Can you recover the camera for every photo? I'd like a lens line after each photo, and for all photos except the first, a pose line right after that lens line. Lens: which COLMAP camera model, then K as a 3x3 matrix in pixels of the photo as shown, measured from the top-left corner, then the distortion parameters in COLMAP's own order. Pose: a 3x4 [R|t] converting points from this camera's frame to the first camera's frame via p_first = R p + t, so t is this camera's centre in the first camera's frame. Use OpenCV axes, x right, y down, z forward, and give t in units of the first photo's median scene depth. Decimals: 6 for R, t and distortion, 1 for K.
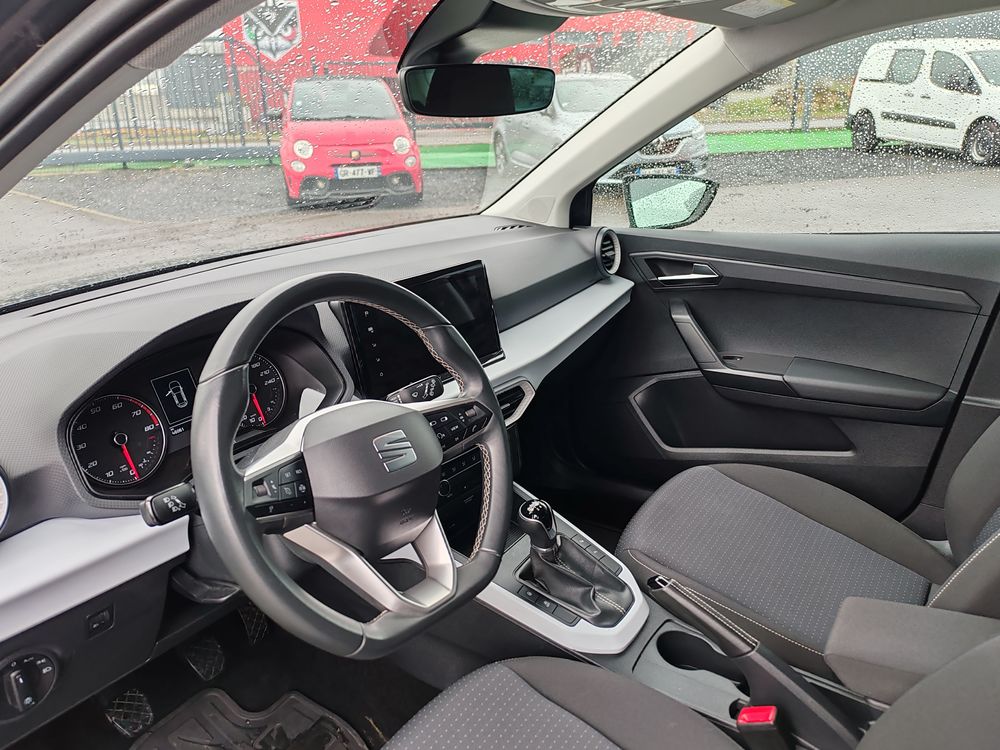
lens RADIAL K [[751.6, 0, 500.0], [0, 751.6, 375.0], [0, 0, 1]] dist [0.086753, -0.127481]
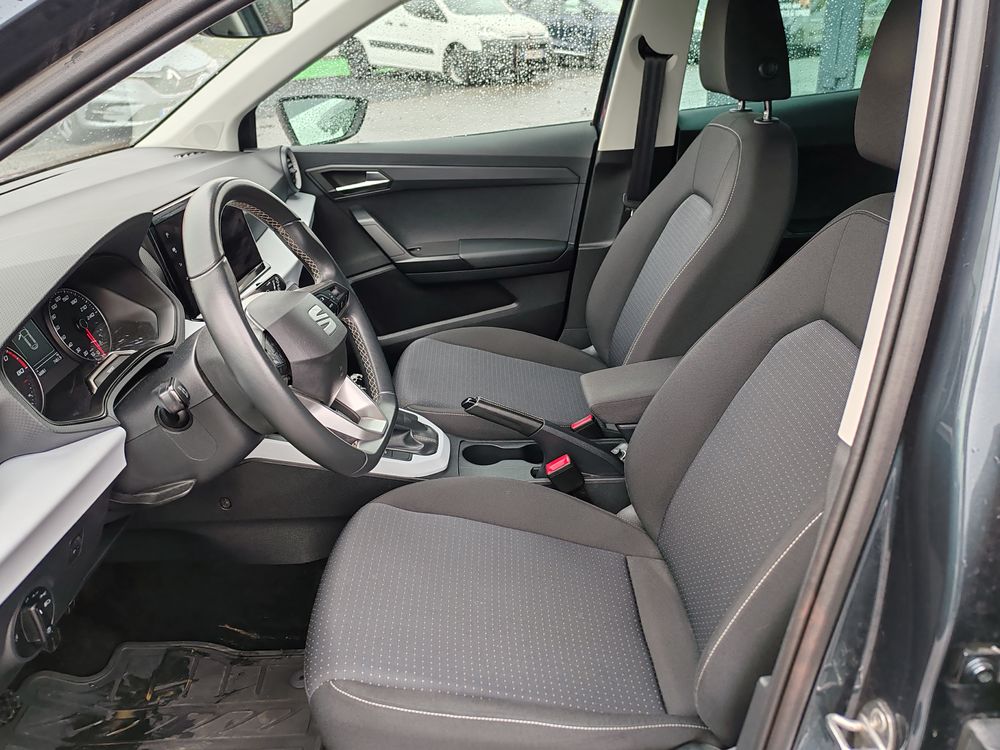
lens RADIAL K [[751.6, 0, 500.0], [0, 751.6, 375.0], [0, 0, 1]] dist [0.086753, -0.127481]
pose [[0.819176, -0.246485, 0.517877, -0.277058], [0.204640, 0.969123, 0.137558, 0.038510], [-0.535792, -0.006706, 0.844323, -0.089907]]
